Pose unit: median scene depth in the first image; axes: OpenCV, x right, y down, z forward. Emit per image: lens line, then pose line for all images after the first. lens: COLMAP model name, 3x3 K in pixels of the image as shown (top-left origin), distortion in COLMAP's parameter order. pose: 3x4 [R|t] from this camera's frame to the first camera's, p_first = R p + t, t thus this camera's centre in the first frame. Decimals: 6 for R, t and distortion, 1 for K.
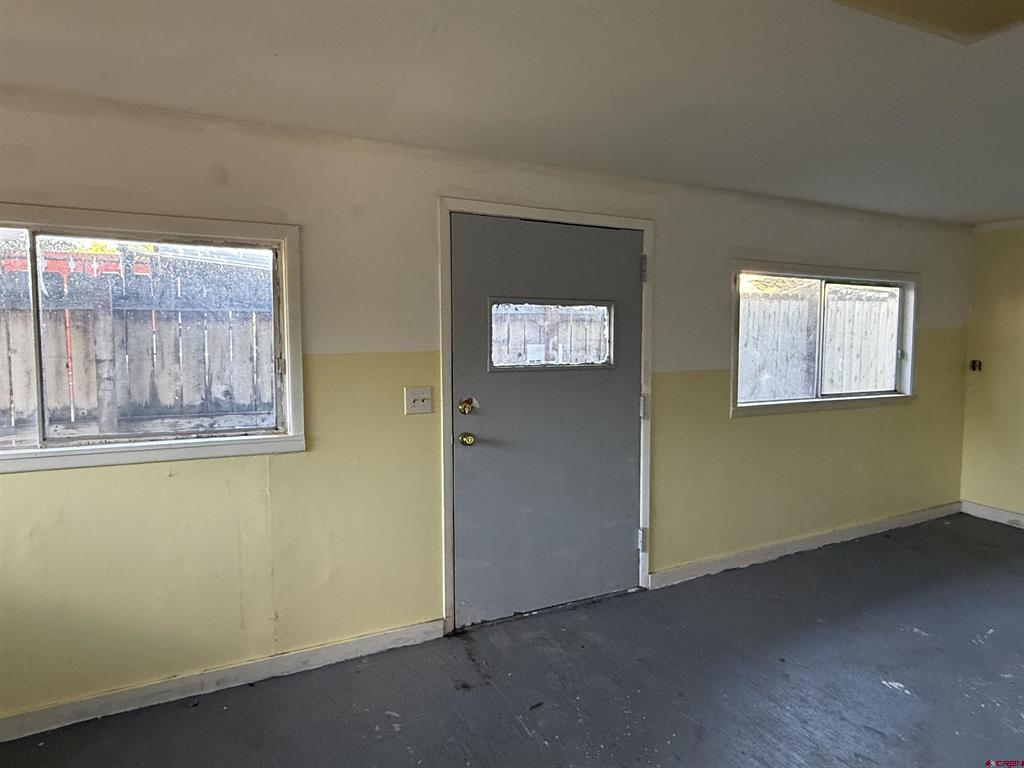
lens RADIAL K [[587.2, 0, 507.2], [0, 587.2, 377.1], [0, 0, 1]] dist [-0.001731, 0.000761]
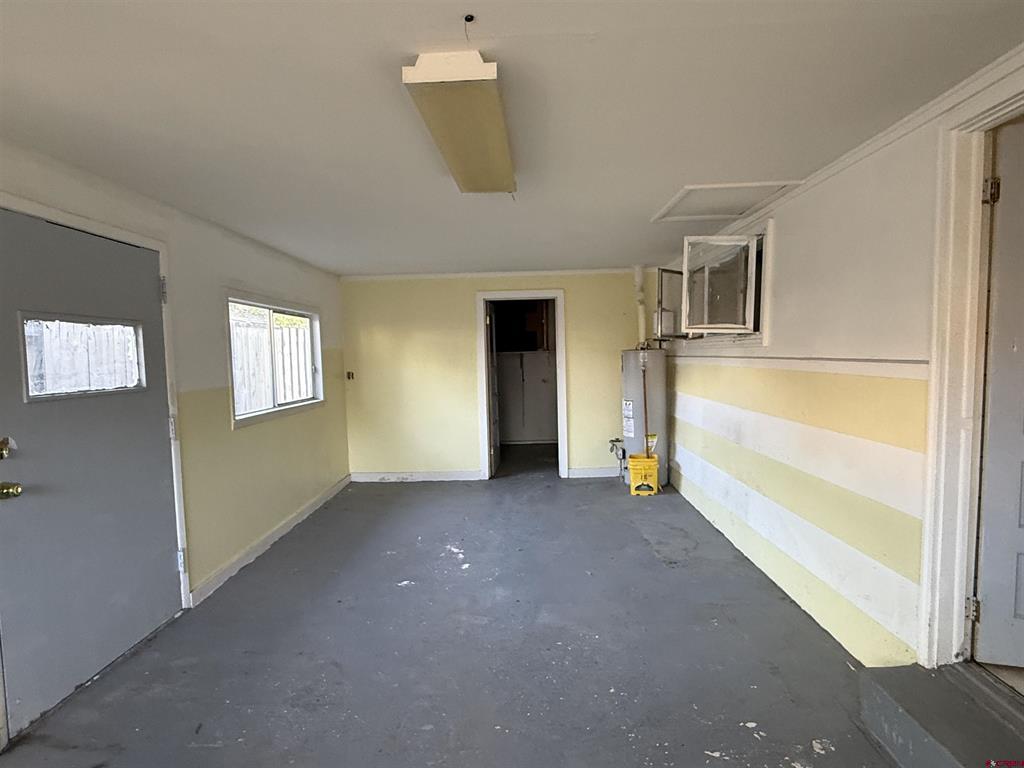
lens RADIAL K [[587.2, 0, 502.6], [0, 587.2, 385.6], [0, 0, 1]] dist [-0.001731, 0.000761]
pose [[0.461481, -0.064399, 0.884809, -0.389224], [0.095386, 0.995182, 0.022683, 0.010121], [-0.882007, 0.073931, 0.465401, 0.034131]]
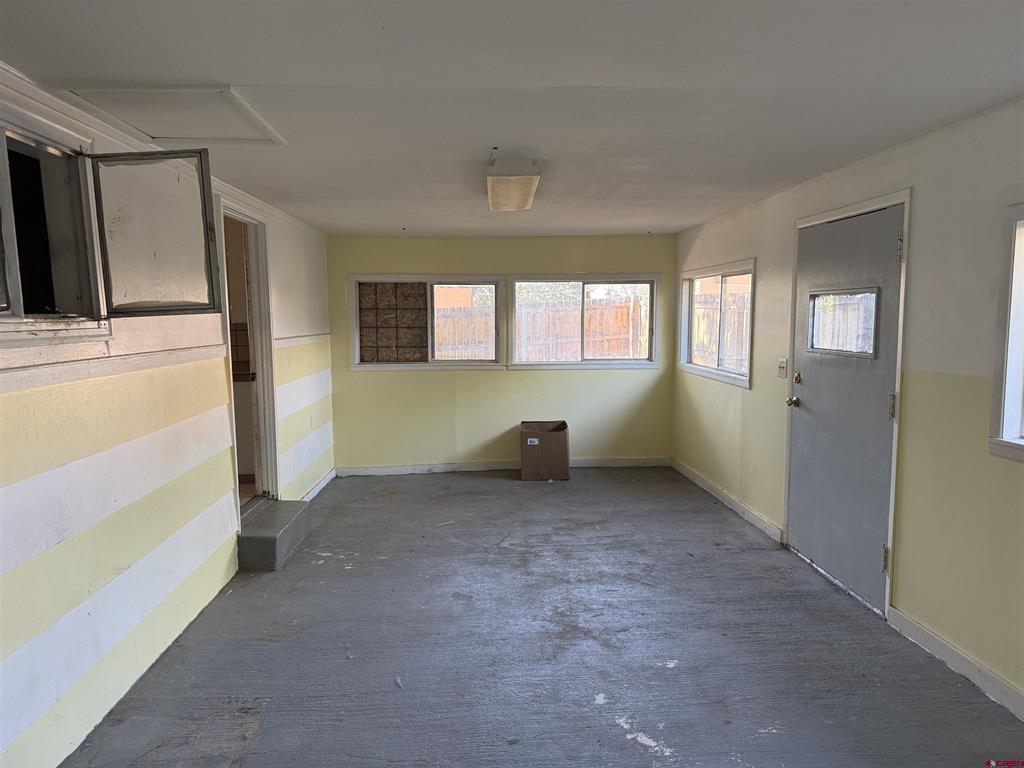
lens RADIAL K [[716.8, 0, 509.6], [0, 716.8, 387.9], [0, 0, 1]] dist [0.050887, -0.063026]
pose [[-0.380353, 0.091434, -0.920310, 1.427622], [-0.065318, 0.989960, 0.125349, -0.073852], [0.922532, 0.107790, -0.370562, 0.870981]]
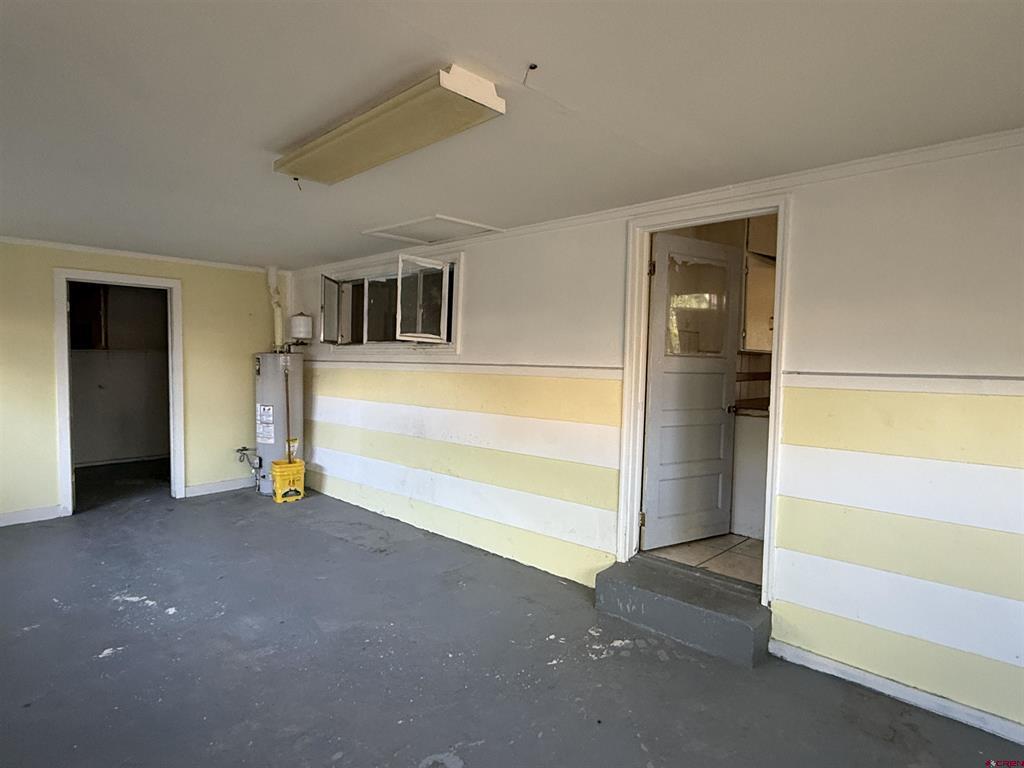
lens RADIAL K [[587.2, 0, 512.9], [0, 587.2, 384.1], [0, 0, 1]] dist [-0.001731, 0.000761]
pose [[-0.370415, -0.050591, 0.927487, -0.483791], [0.058373, 0.995274, 0.077601, -0.020822], [-0.927030, 0.082885, -0.365712, 0.488028]]
